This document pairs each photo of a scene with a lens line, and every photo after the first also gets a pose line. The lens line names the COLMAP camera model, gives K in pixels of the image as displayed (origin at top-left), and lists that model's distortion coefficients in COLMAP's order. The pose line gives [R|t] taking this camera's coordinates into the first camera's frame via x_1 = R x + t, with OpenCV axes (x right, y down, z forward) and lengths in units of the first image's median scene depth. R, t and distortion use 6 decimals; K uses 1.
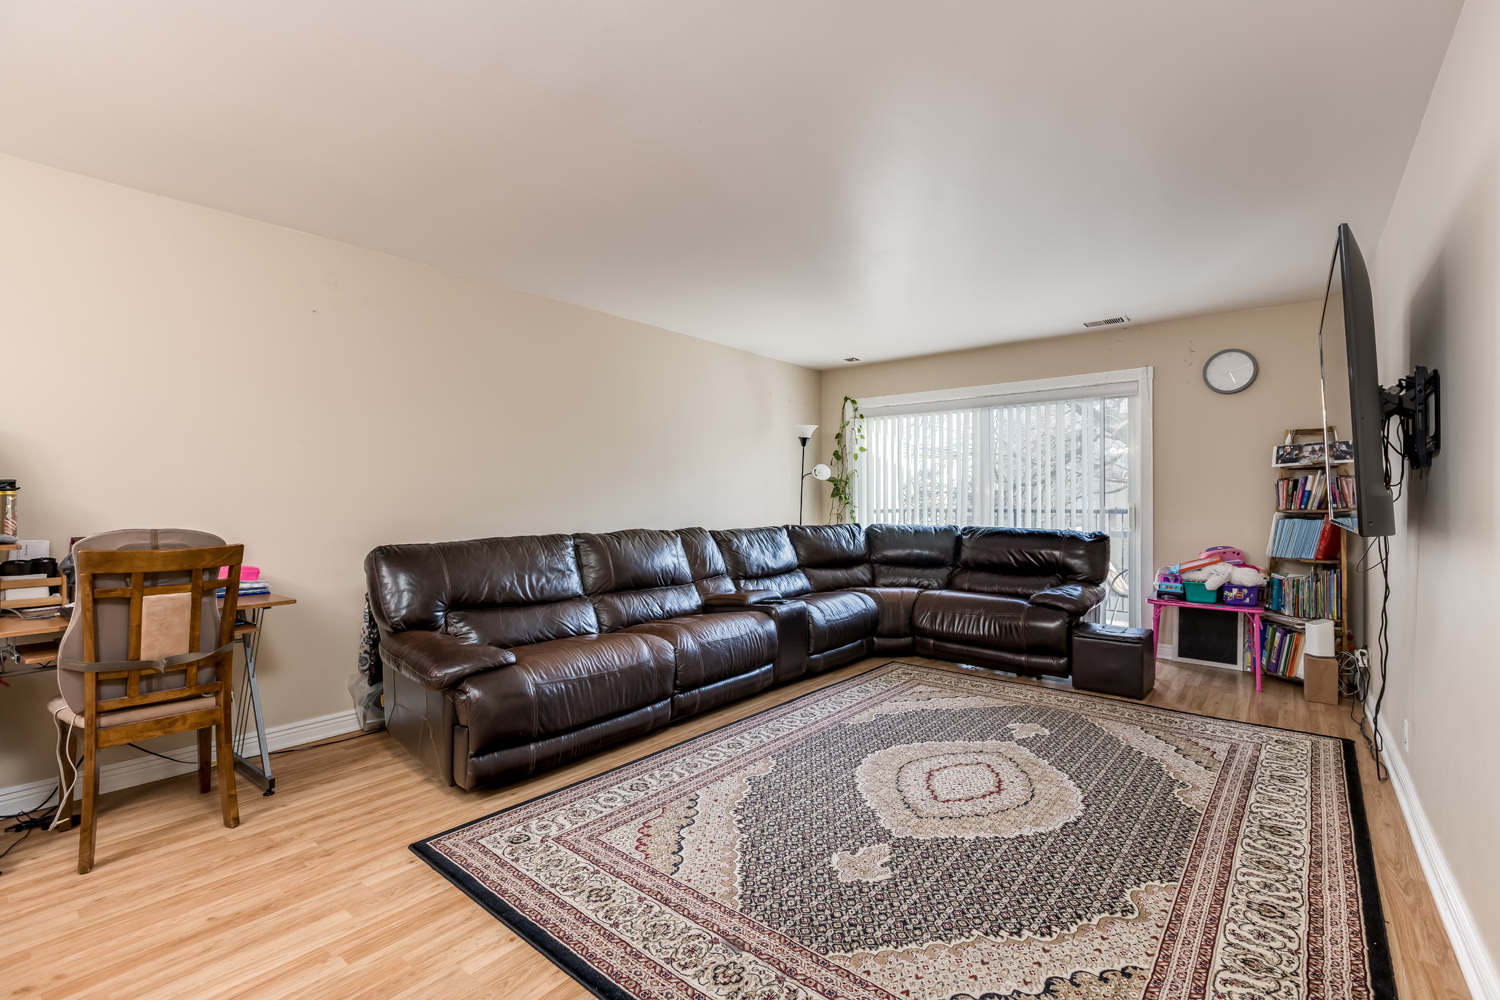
lens RADIAL K [[659.3, 0, 750.0], [0, 659.3, 495.7], [0, 0, 1]] dist [-0.001413, -0.000111]
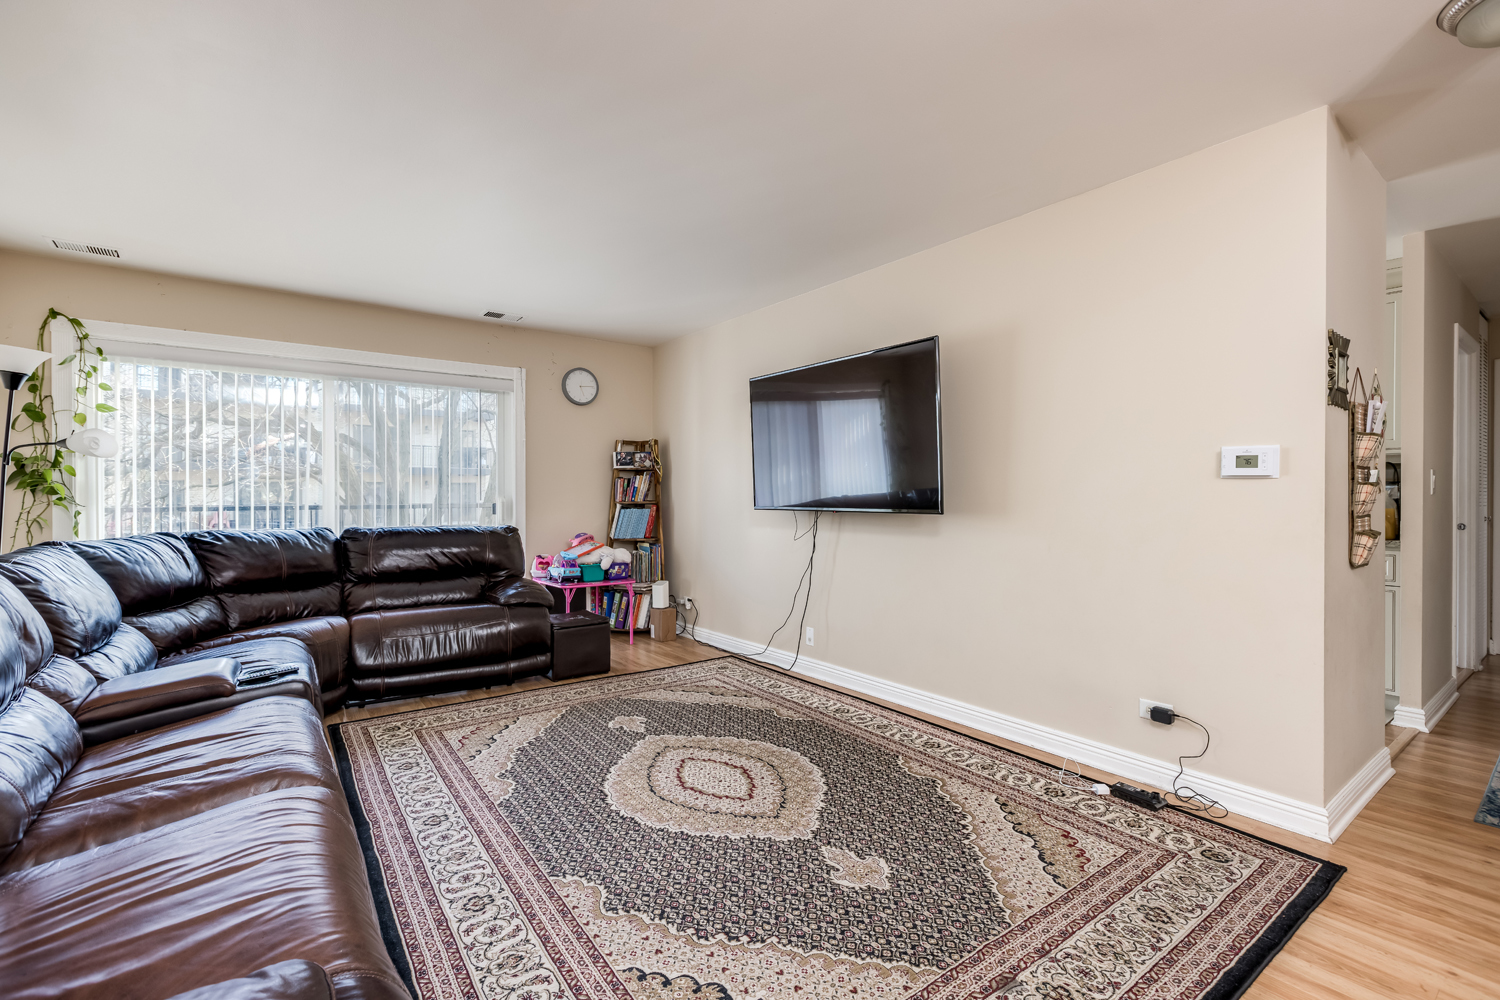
lens RADIAL K [[659.3, 0, 752.1], [0, 659.3, 498.5], [0, 0, 1]] dist [-0.001413, -0.000111]
pose [[0.248408, -0.005477, 0.968640, -0.556944], [-0.006289, 0.999954, 0.007267, 0.006044], [-0.968635, -0.007897, 0.248362, 0.634140]]
